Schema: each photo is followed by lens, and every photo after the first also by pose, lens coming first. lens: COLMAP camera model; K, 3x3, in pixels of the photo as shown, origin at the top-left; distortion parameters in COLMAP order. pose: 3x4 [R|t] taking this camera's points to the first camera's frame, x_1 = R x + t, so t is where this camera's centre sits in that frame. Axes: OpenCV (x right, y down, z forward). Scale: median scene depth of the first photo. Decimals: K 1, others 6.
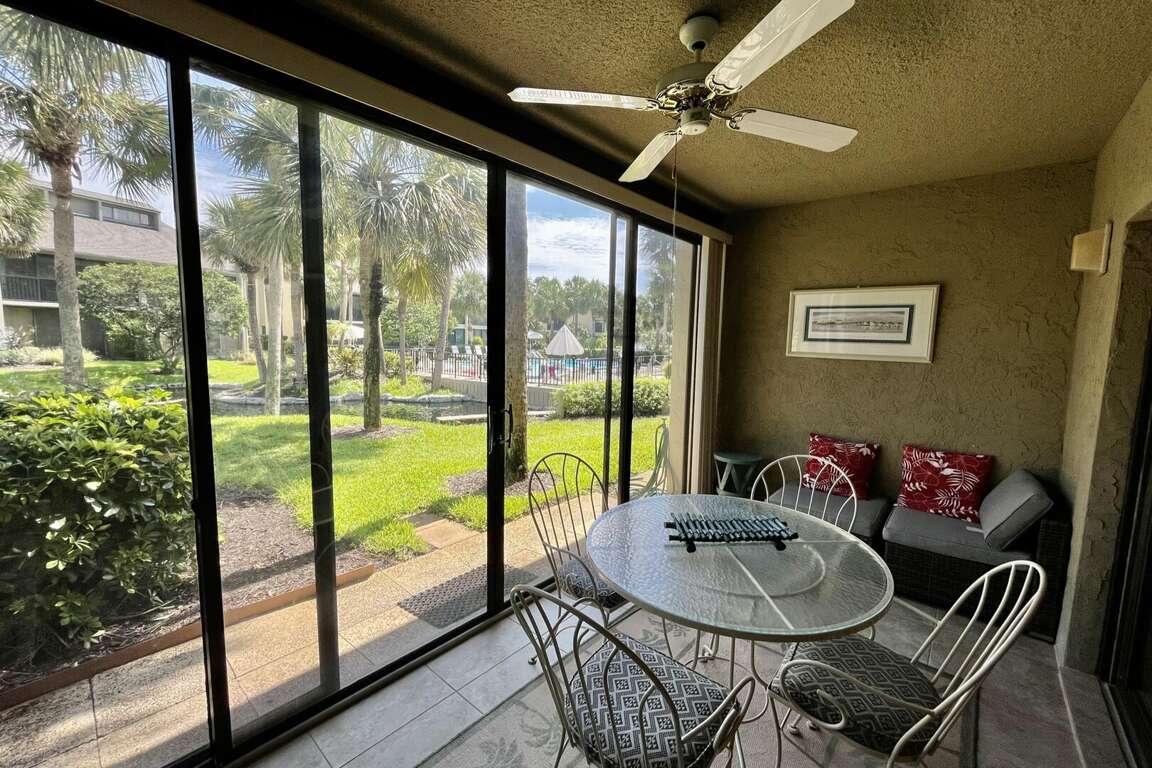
lens RADIAL K [[464.8, 0, 572.4], [0, 464.8, 384.1], [0, 0, 1]] dist [-0.001895, 0.000558]
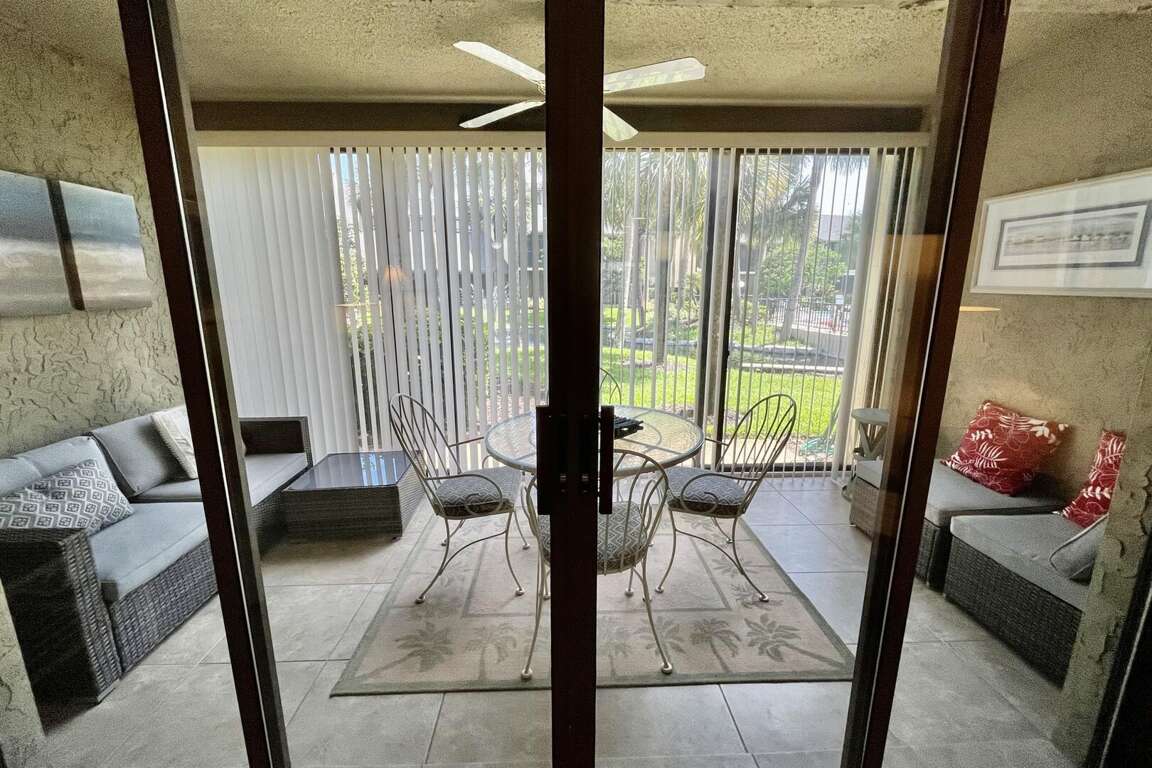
lens RADIAL K [[464.8, 0, 567.5], [0, 464.8, 385.0], [0, 0, 1]] dist [-0.001895, 0.000558]
pose [[0.690625, 0.134317, -0.710631, 0.595762], [-0.058581, 0.989763, 0.130144, 0.028182], [0.720836, -0.048252, 0.691424, 0.030394]]
